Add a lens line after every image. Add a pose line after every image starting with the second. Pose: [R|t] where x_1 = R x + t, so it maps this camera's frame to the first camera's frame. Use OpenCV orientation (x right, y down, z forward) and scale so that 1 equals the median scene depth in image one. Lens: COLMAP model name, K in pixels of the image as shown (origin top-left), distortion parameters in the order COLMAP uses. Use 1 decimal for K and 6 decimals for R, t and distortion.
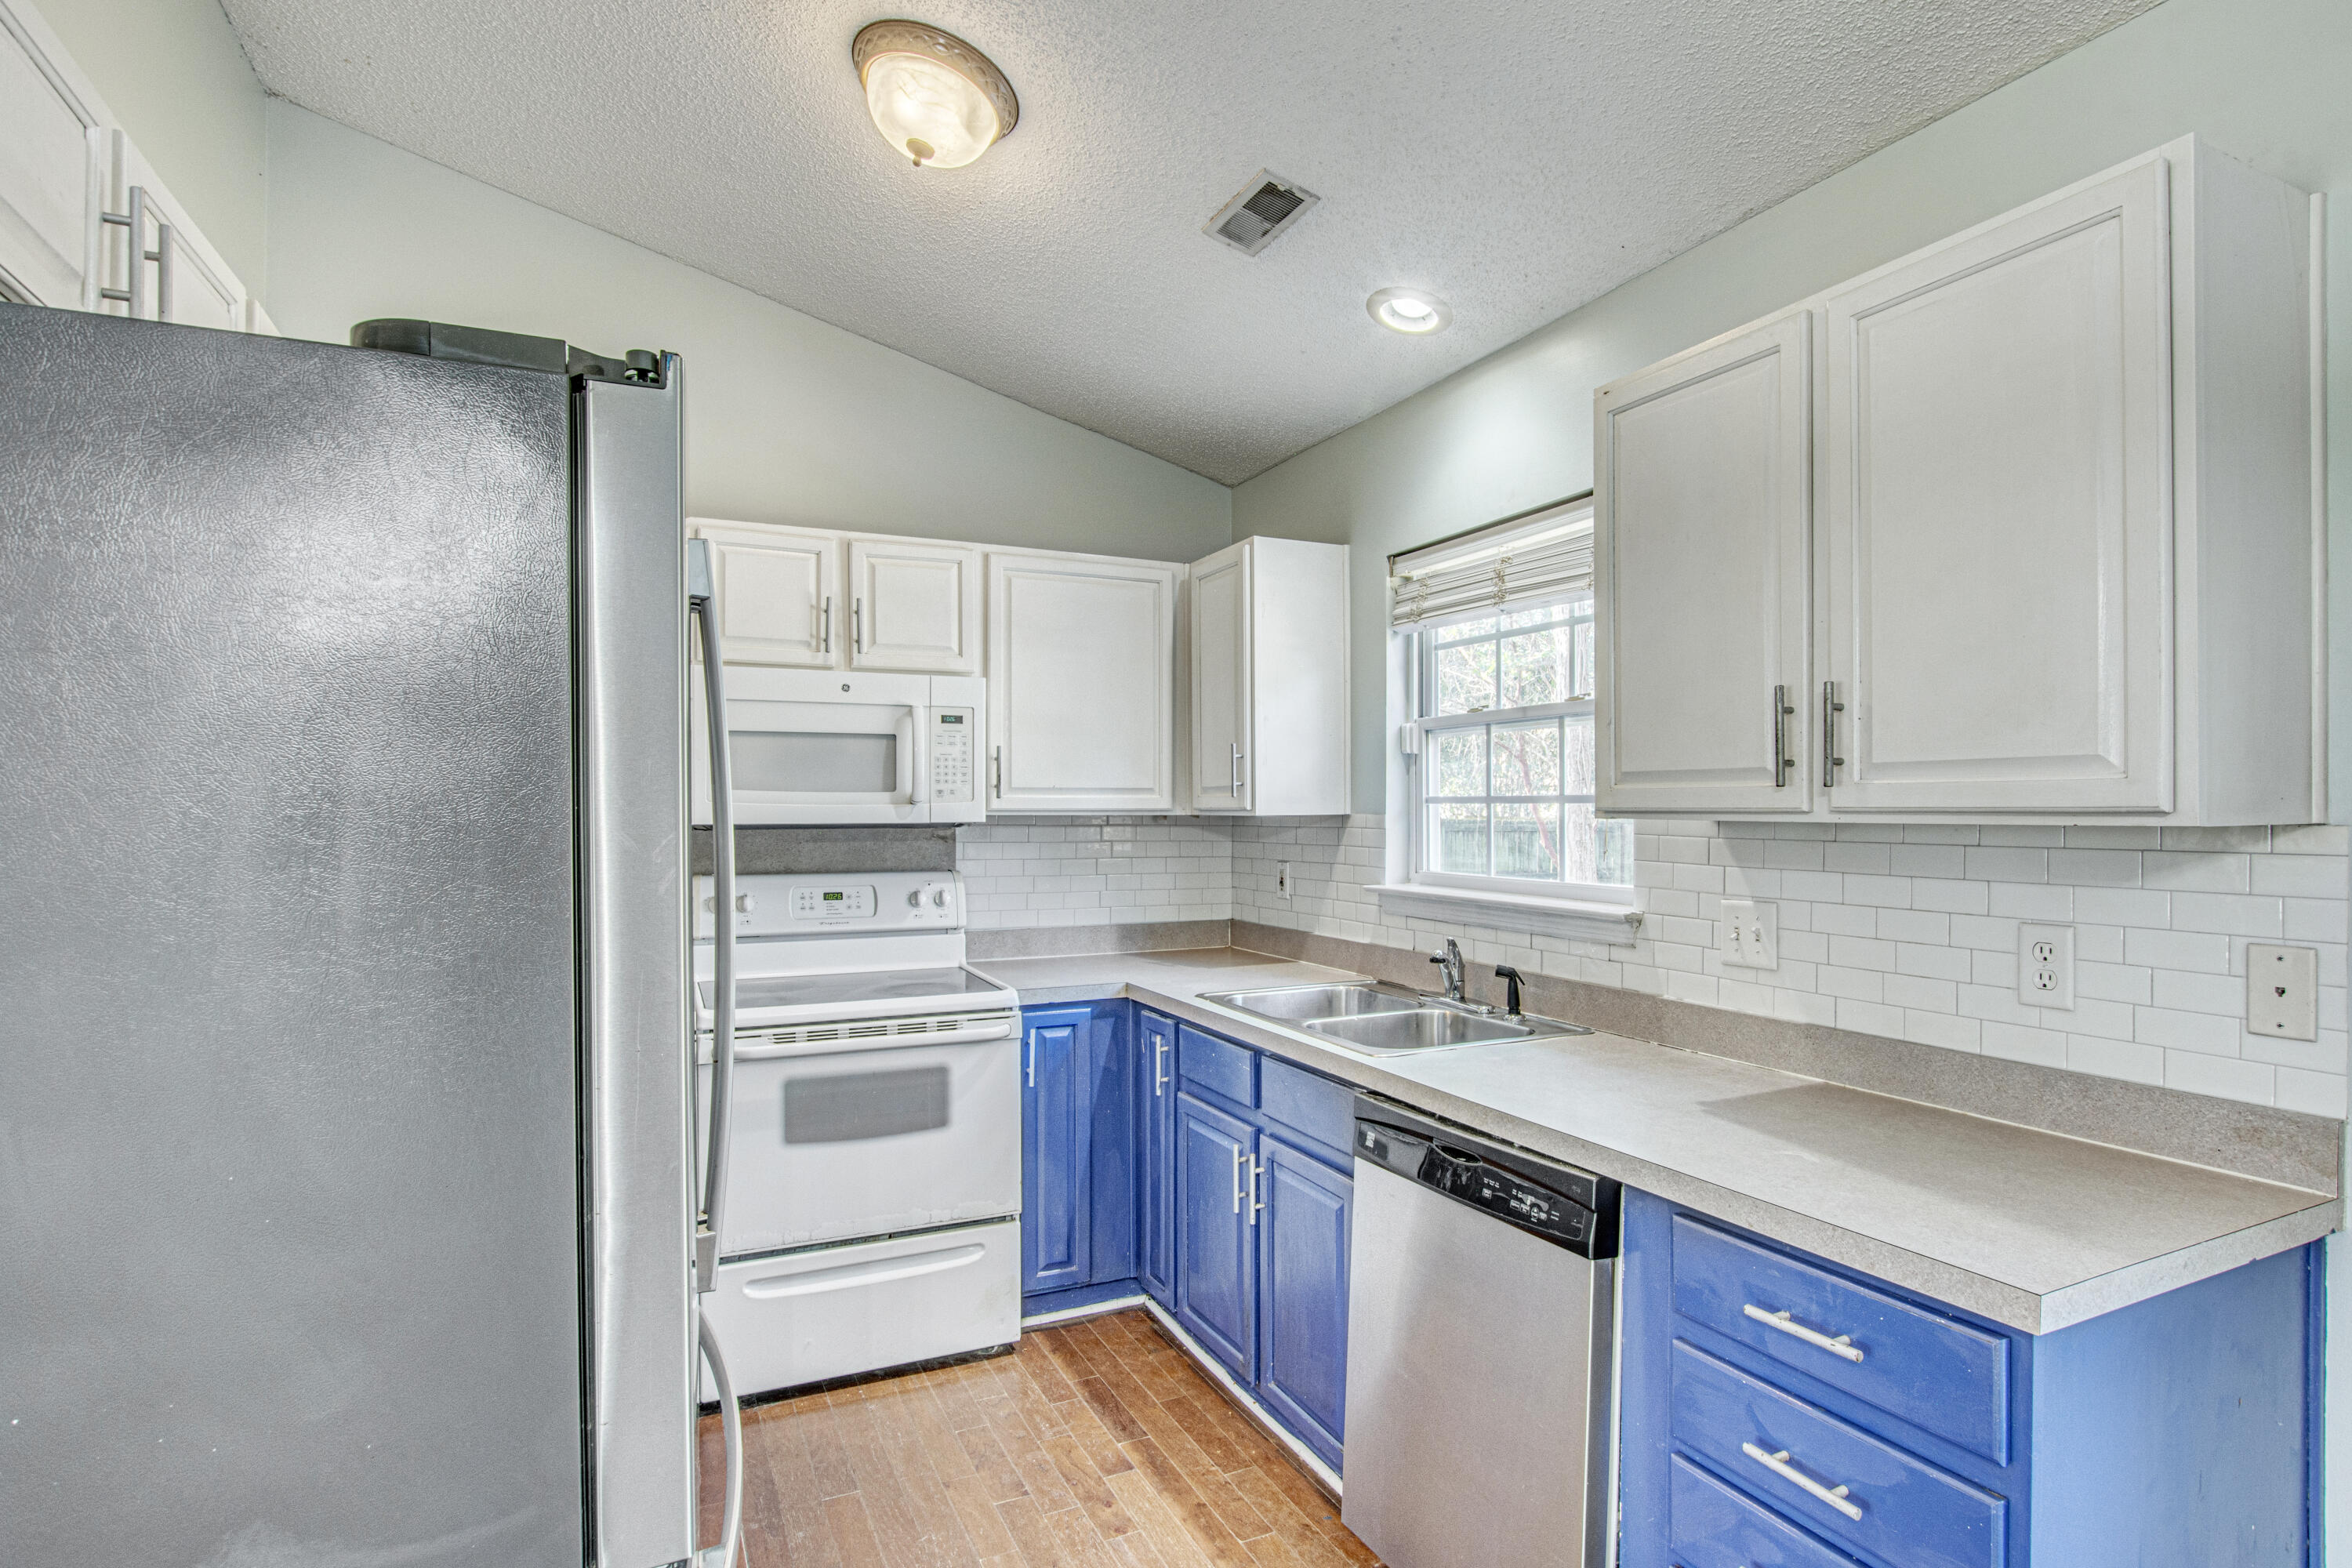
lens RADIAL K [[1204.6, 0, 1237.1], [0, 1204.6, 817.1], [0, 0, 1]] dist [-0.012818, 0.000300]
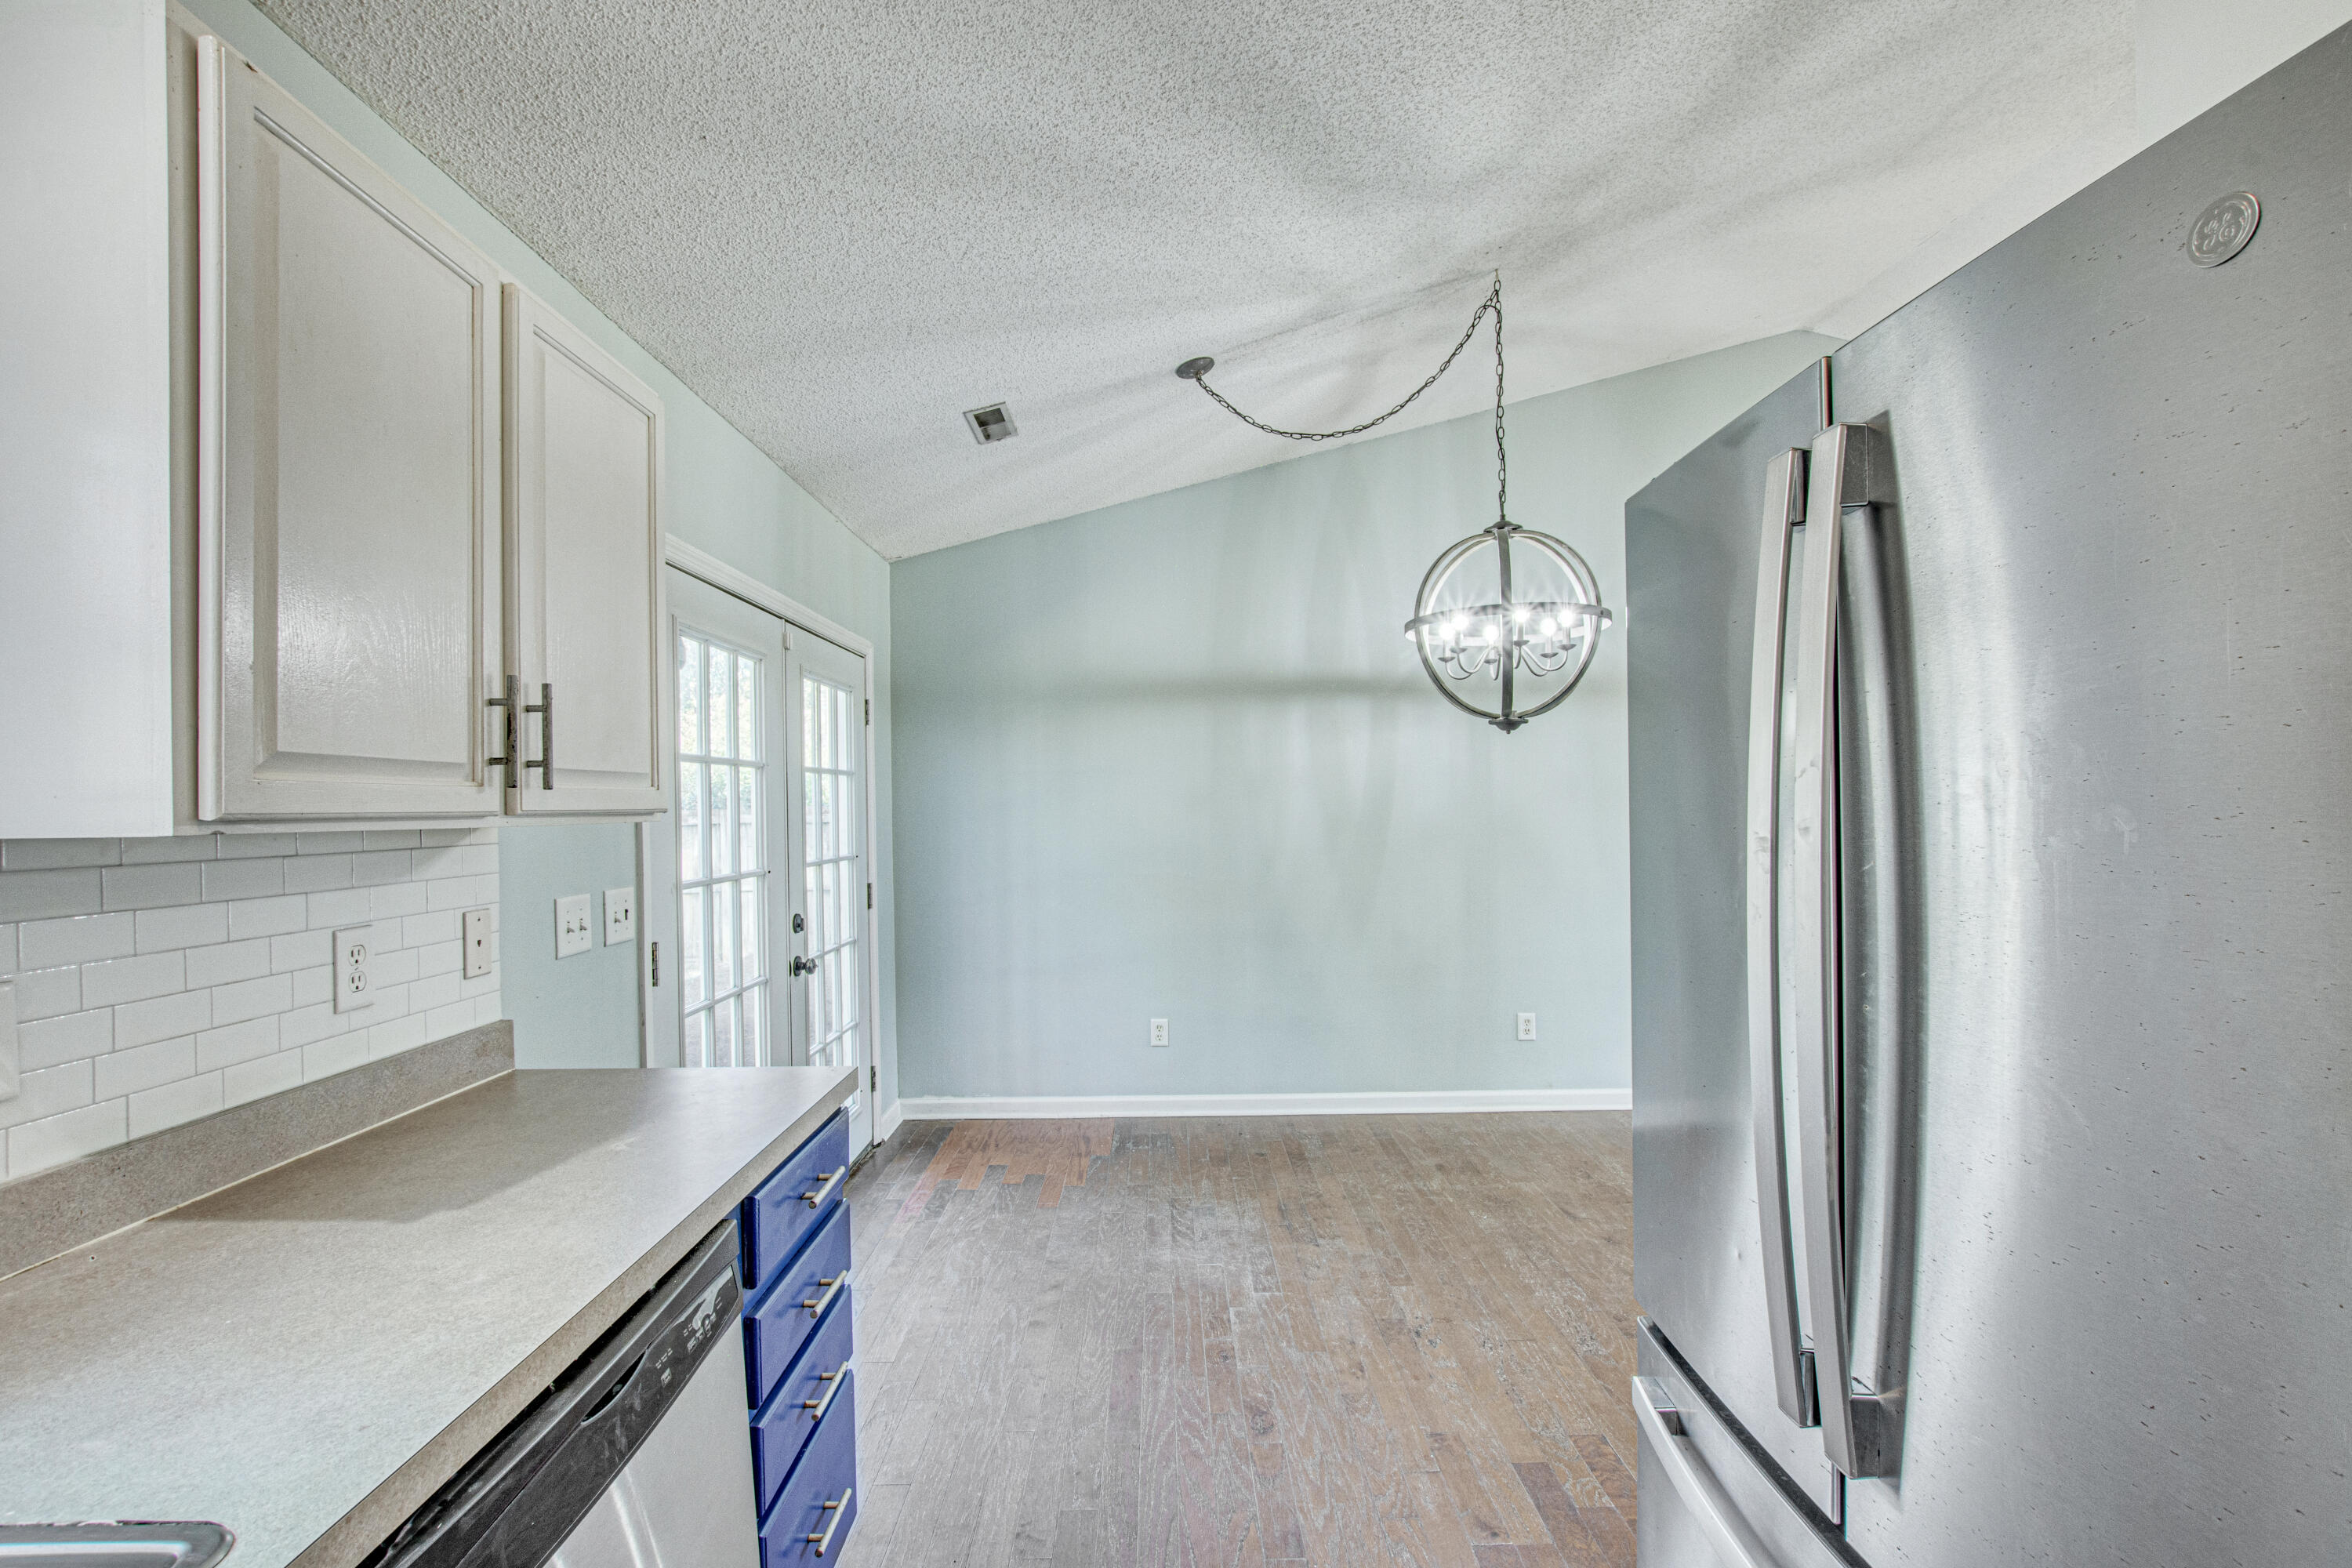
lens RADIAL K [[1037.7, 0, 1186.0], [0, 1037.7, 789.7], [0, 0, 1]] dist [-0.022322, 0.000050]
pose [[-0.901416, 0.018637, 0.432553, -0.209810], [0.015780, 0.999824, -0.010194, -0.004179], [-0.432667, -0.002363, -0.901551, 0.932870]]
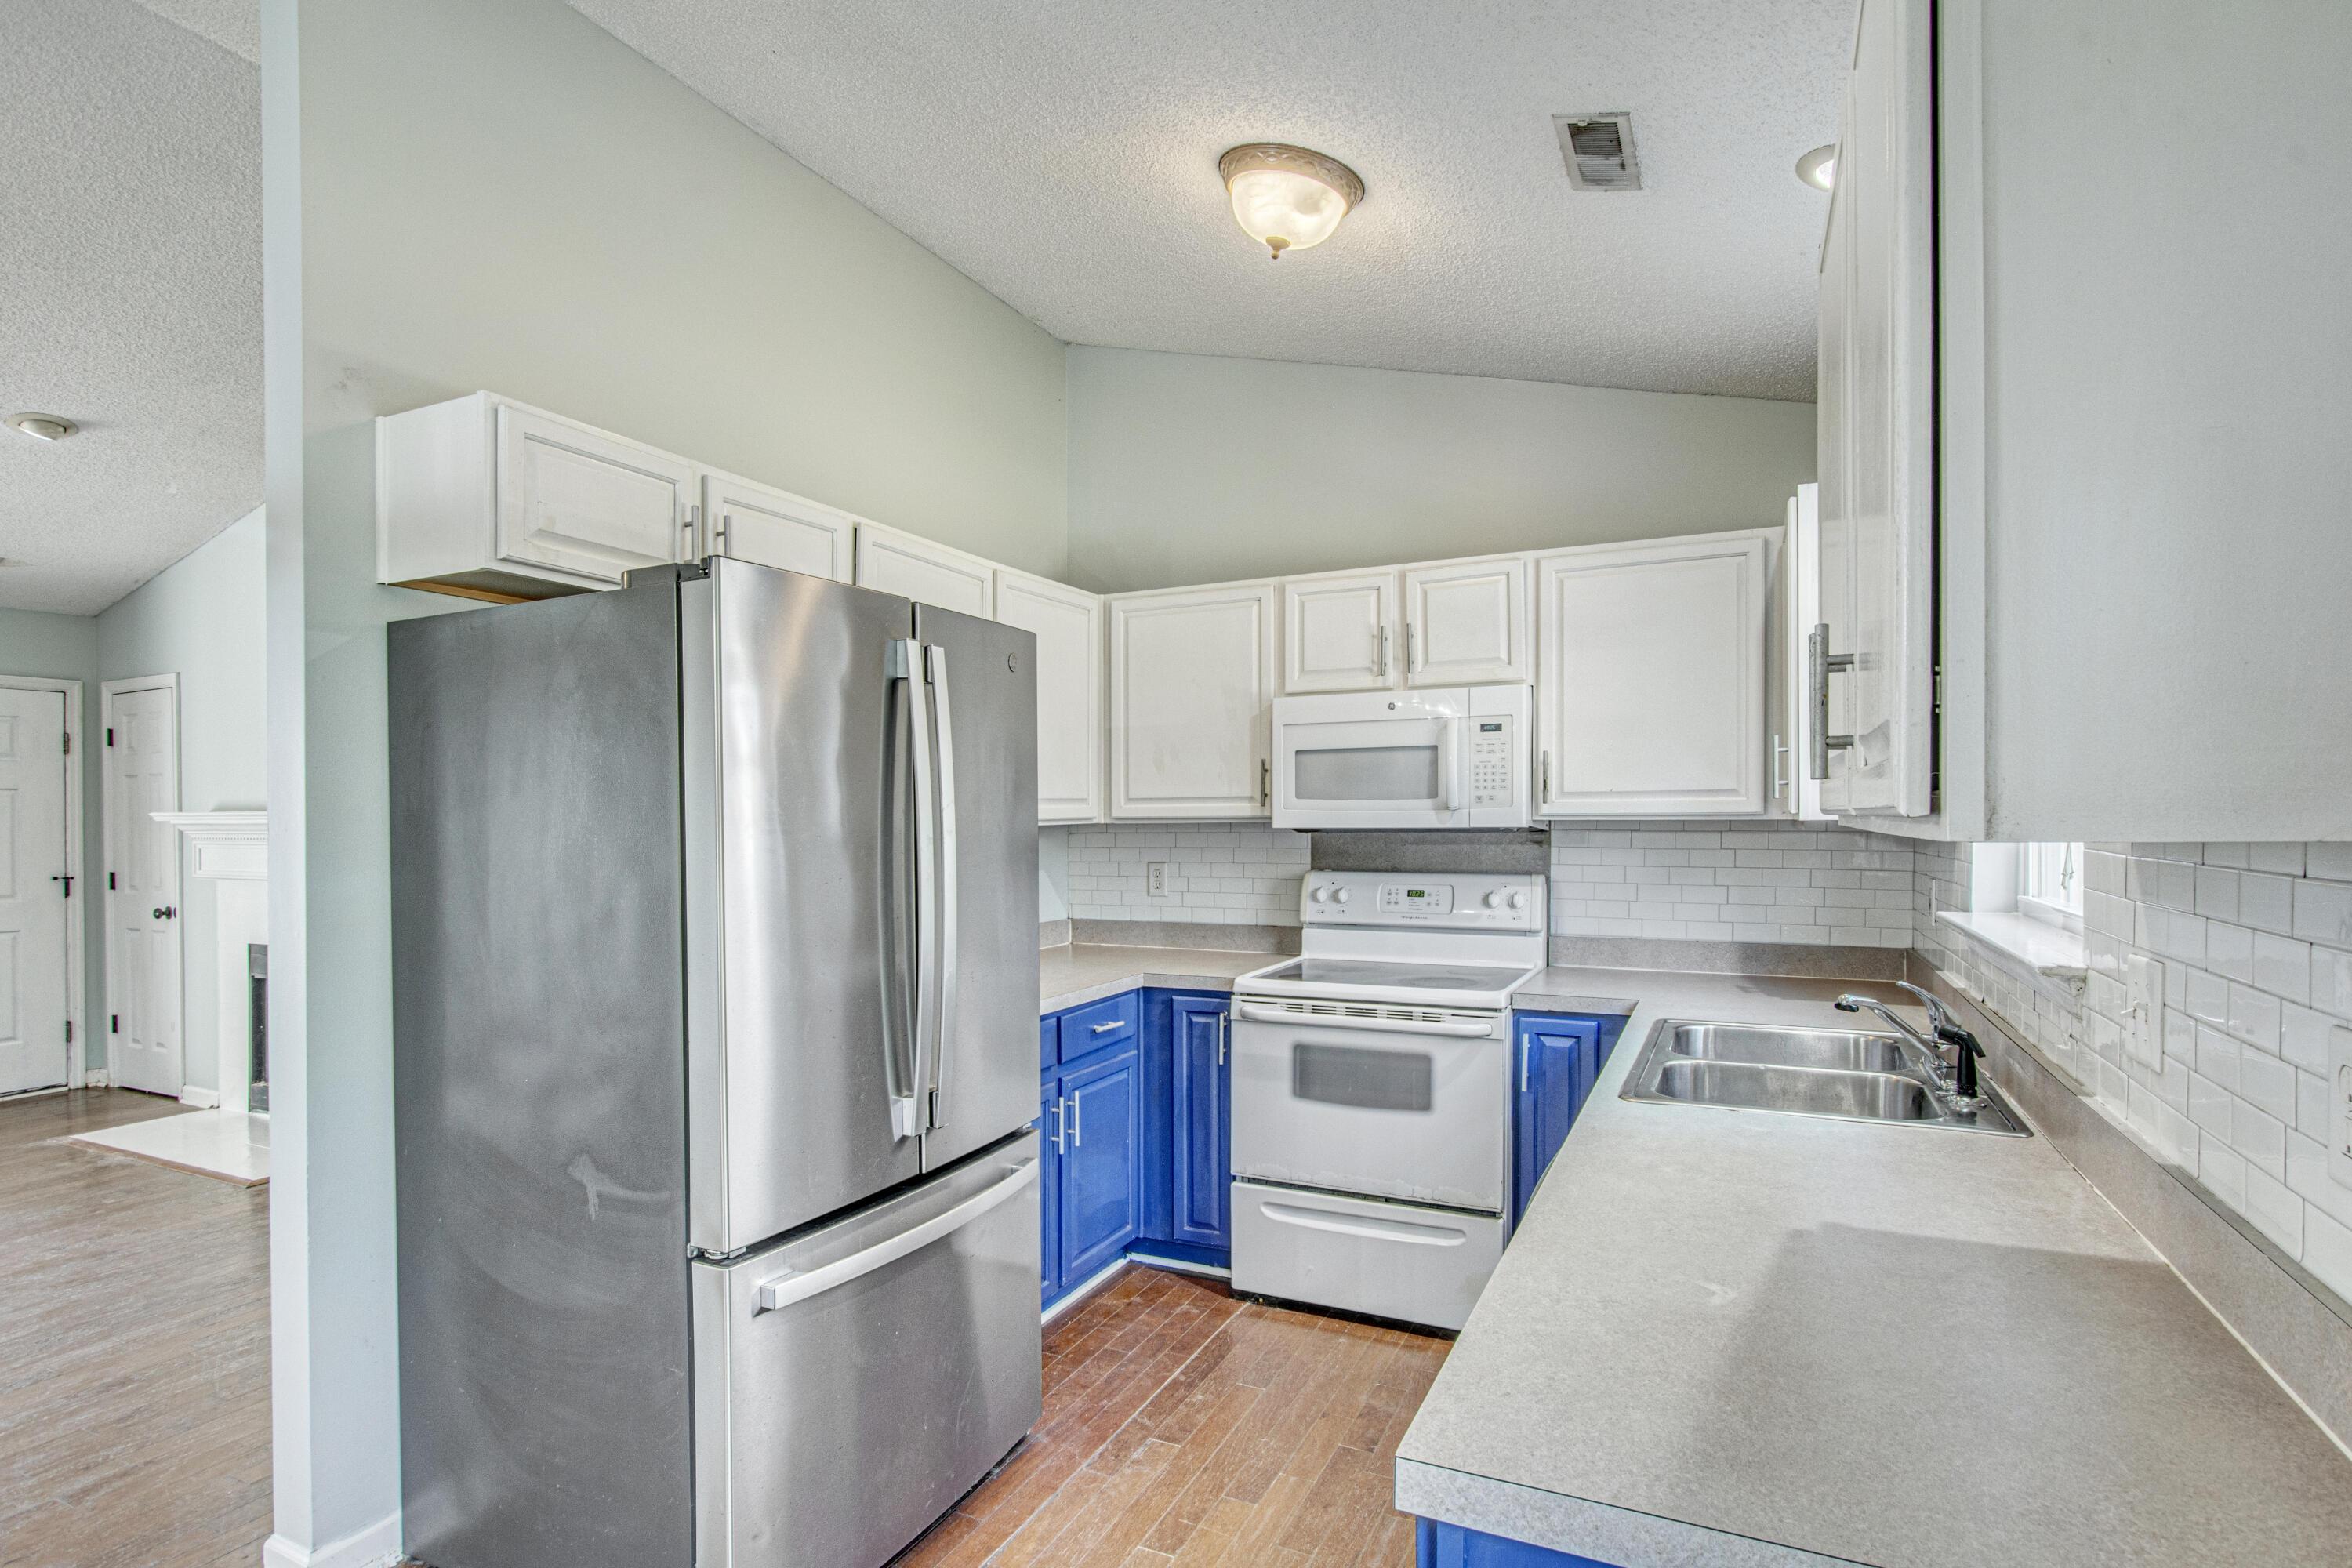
lens RADIAL K [[1202.2, 0, 1165.6], [0, 1202.2, 838.4], [0, 0, 1]] dist [-0.007547, 0.000269]
pose [[0.603522, 0.010570, -0.797276, 0.491720], [0.000873, 0.999903, 0.013917, -0.000738], [0.797346, -0.009095, 0.603454, 0.178365]]
